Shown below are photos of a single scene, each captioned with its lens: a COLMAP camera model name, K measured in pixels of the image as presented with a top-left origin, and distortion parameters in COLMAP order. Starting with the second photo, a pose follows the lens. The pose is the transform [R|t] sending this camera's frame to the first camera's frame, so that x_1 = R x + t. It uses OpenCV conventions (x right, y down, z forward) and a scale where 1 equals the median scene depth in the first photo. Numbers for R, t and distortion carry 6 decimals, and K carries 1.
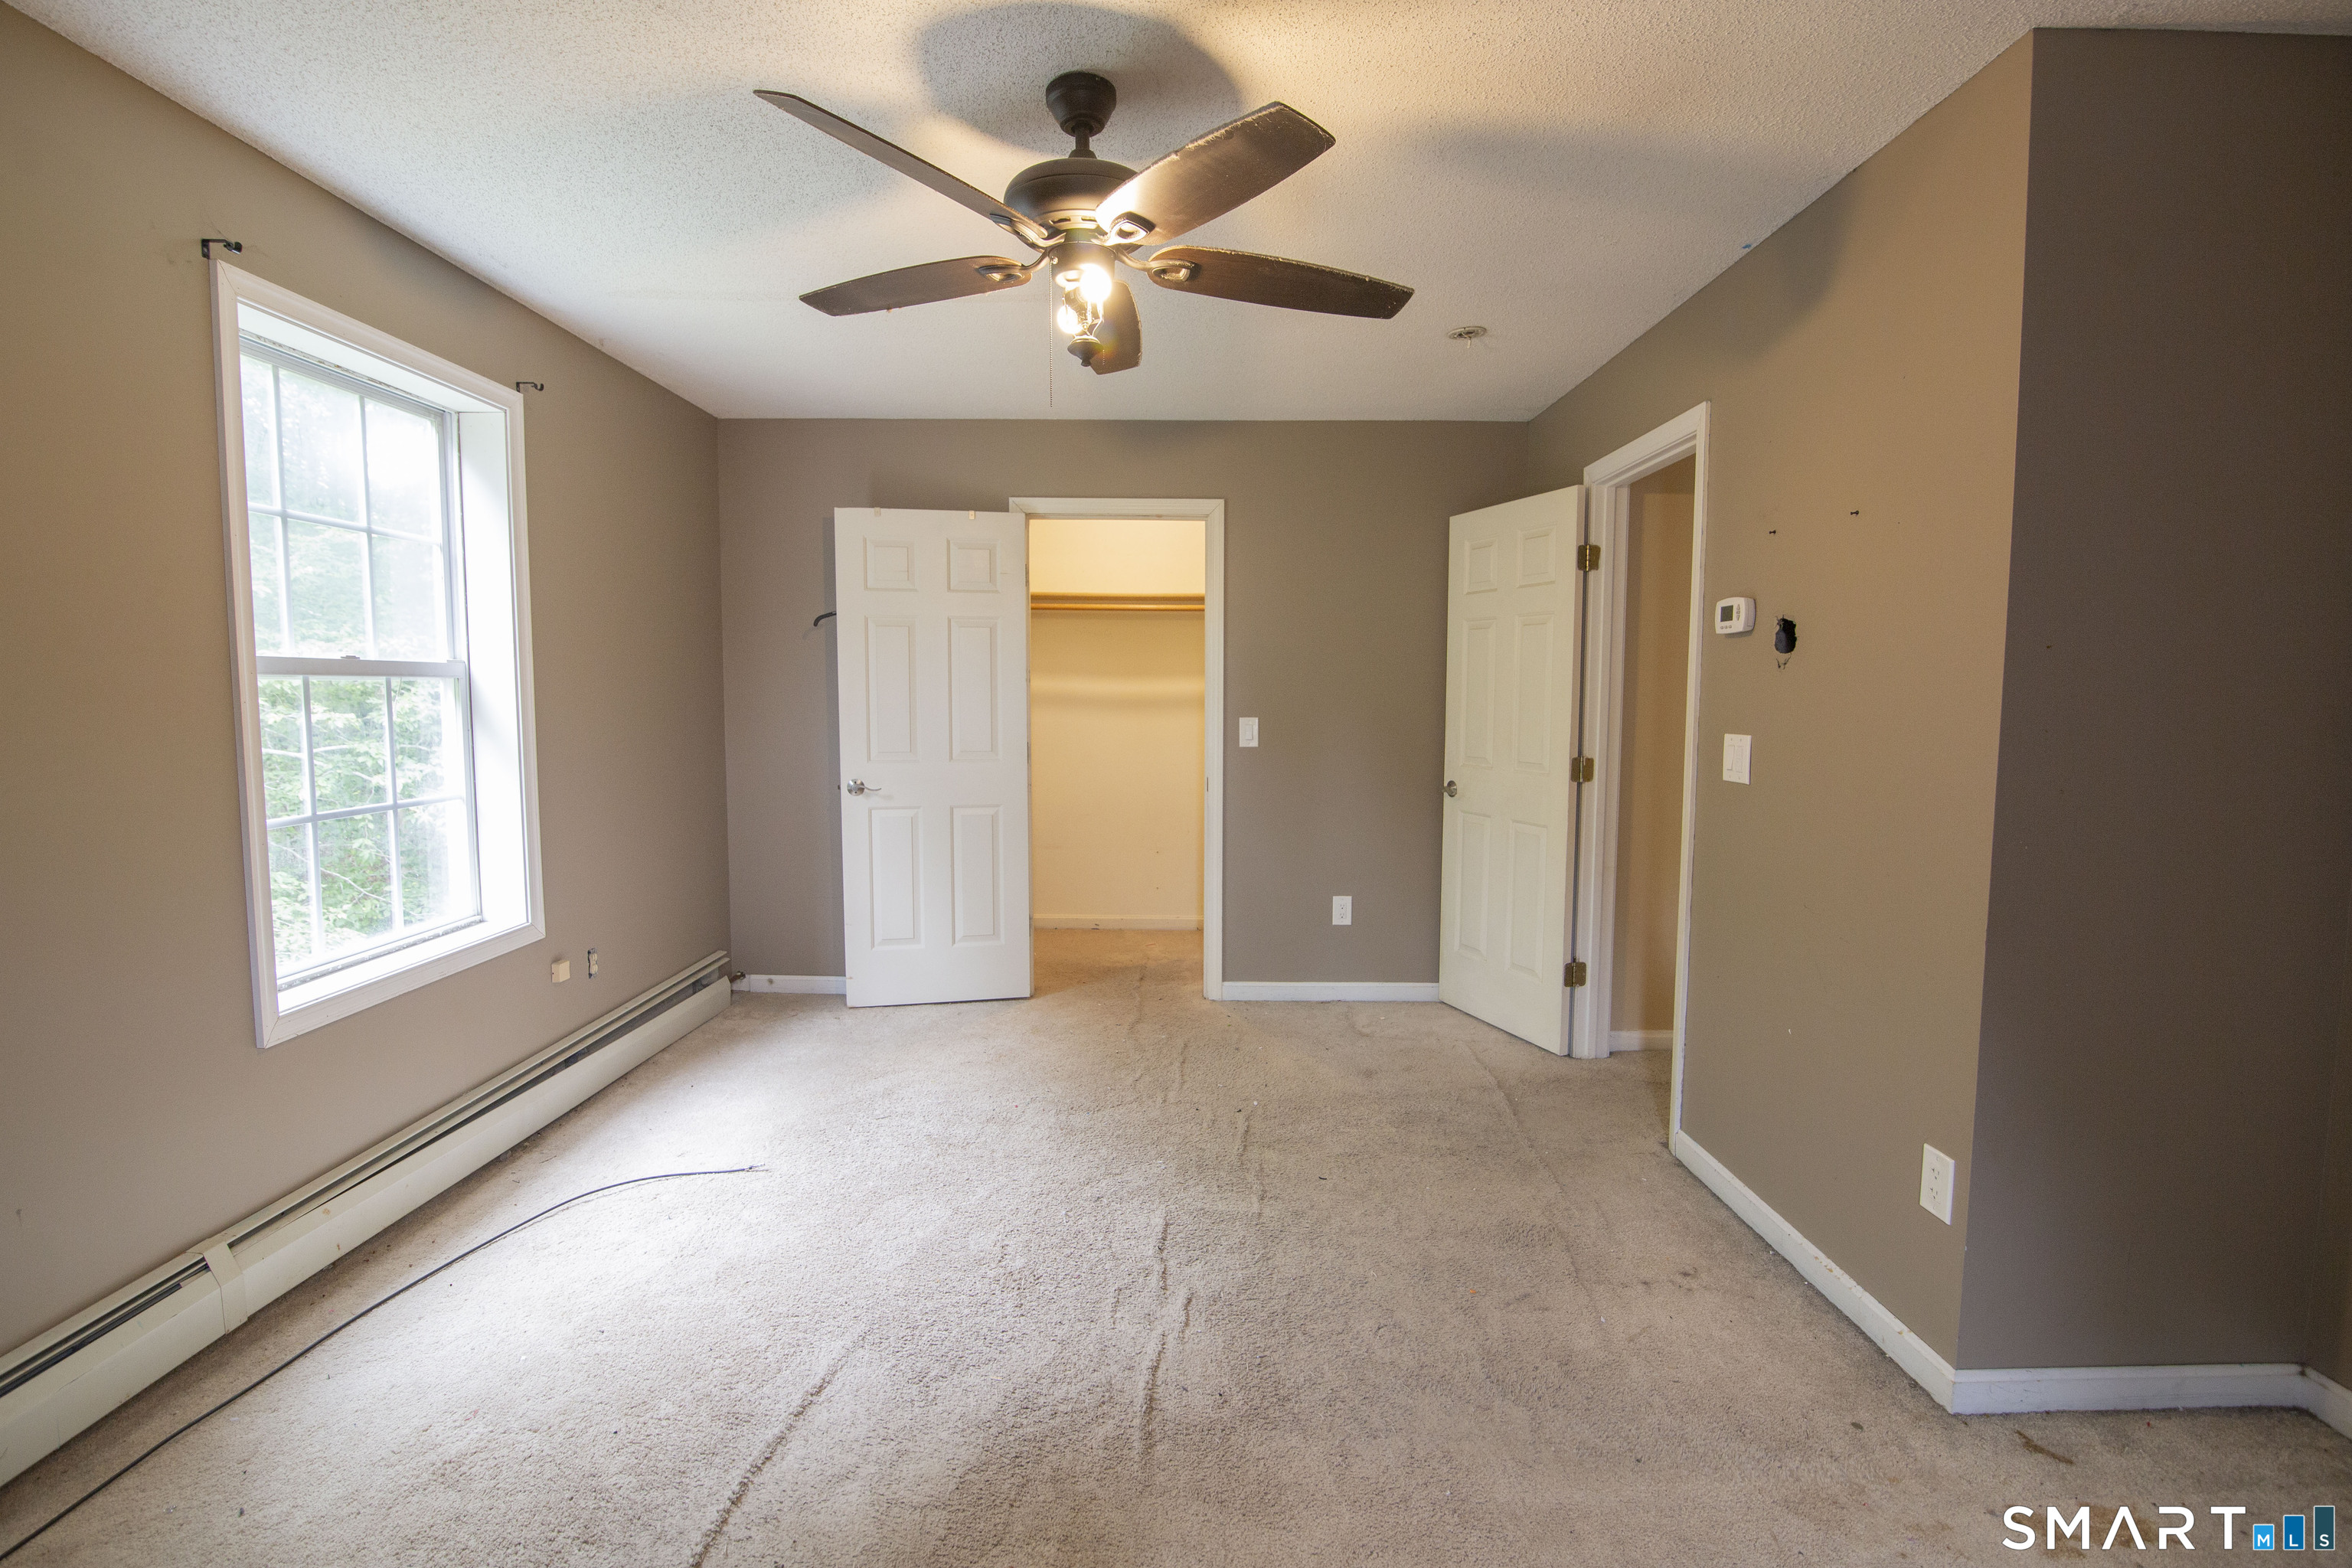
lens RADIAL K [[1088.4, 0, 1178.1], [0, 1088.4, 777.6], [0, 0, 1]] dist [-0.019442, 0.000426]
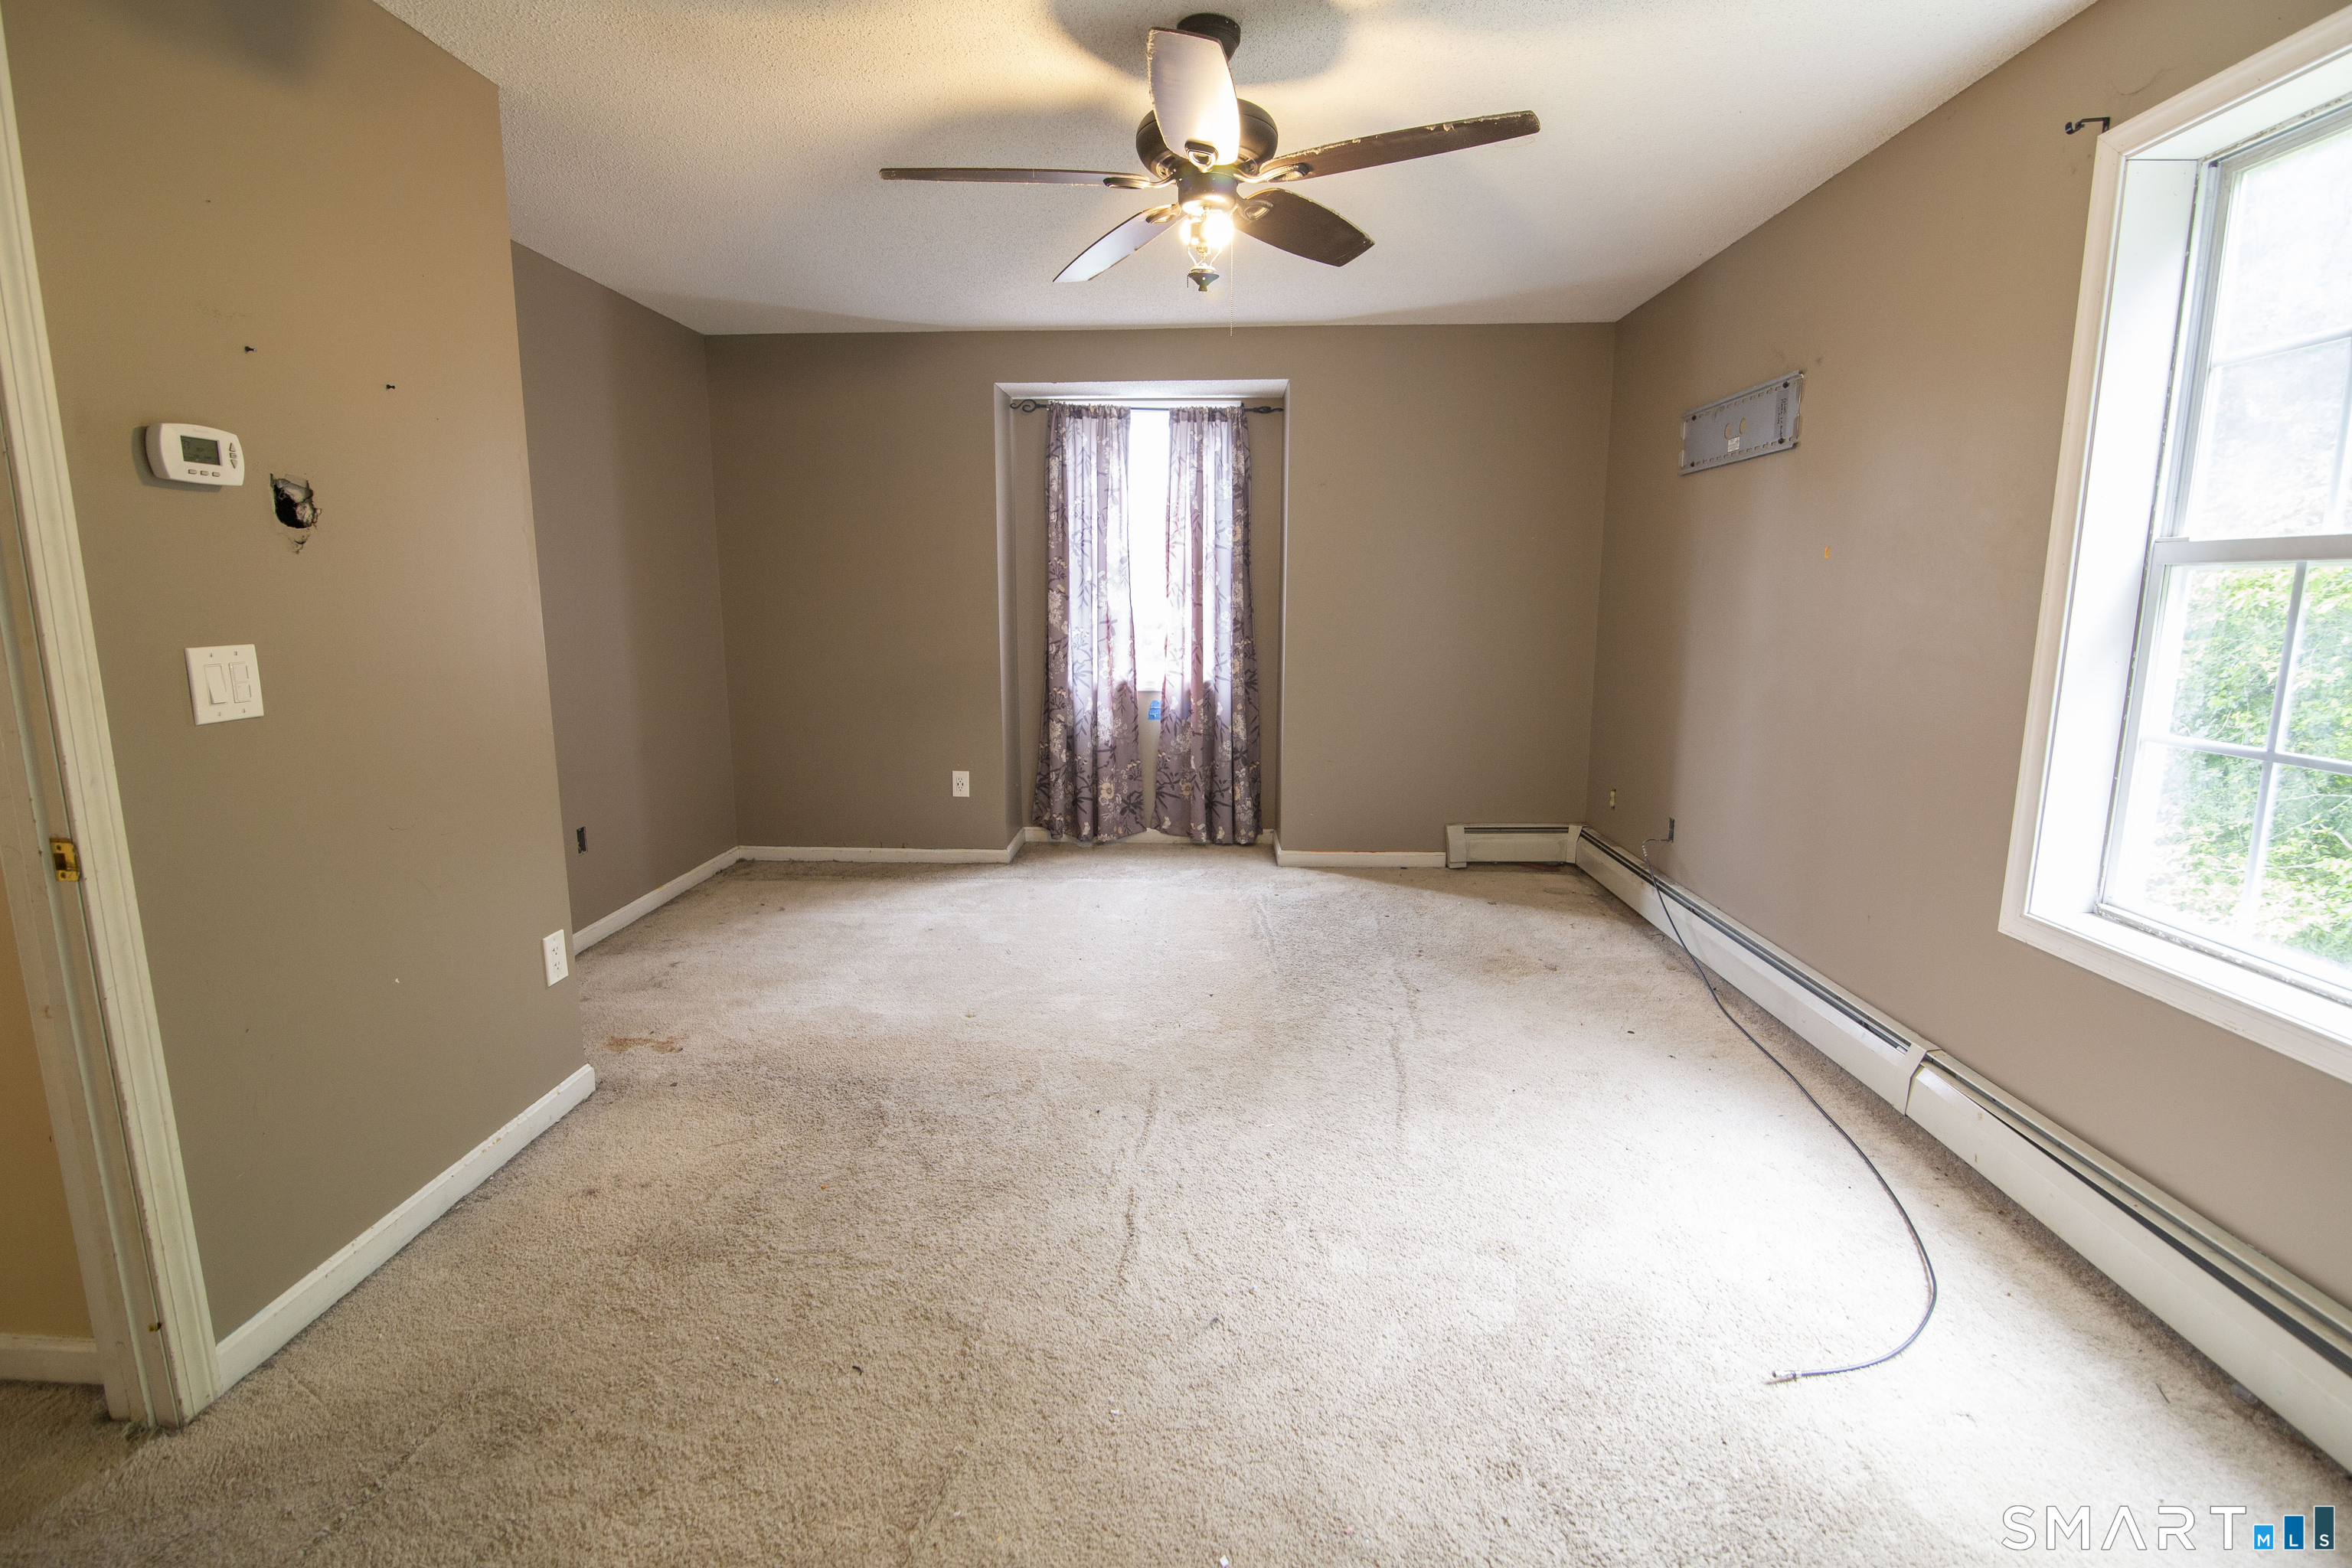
lens RADIAL K [[1088.4, 0, 1178.1], [0, 1088.4, 777.6], [0, 0, 1]] dist [-0.019442, 0.000426]
pose [[-0.999667, -0.006851, 0.024889, -0.076521], [-0.000513, 0.969225, 0.246177, -0.139017], [-0.025809, 0.246082, -0.968905, 1.871428]]
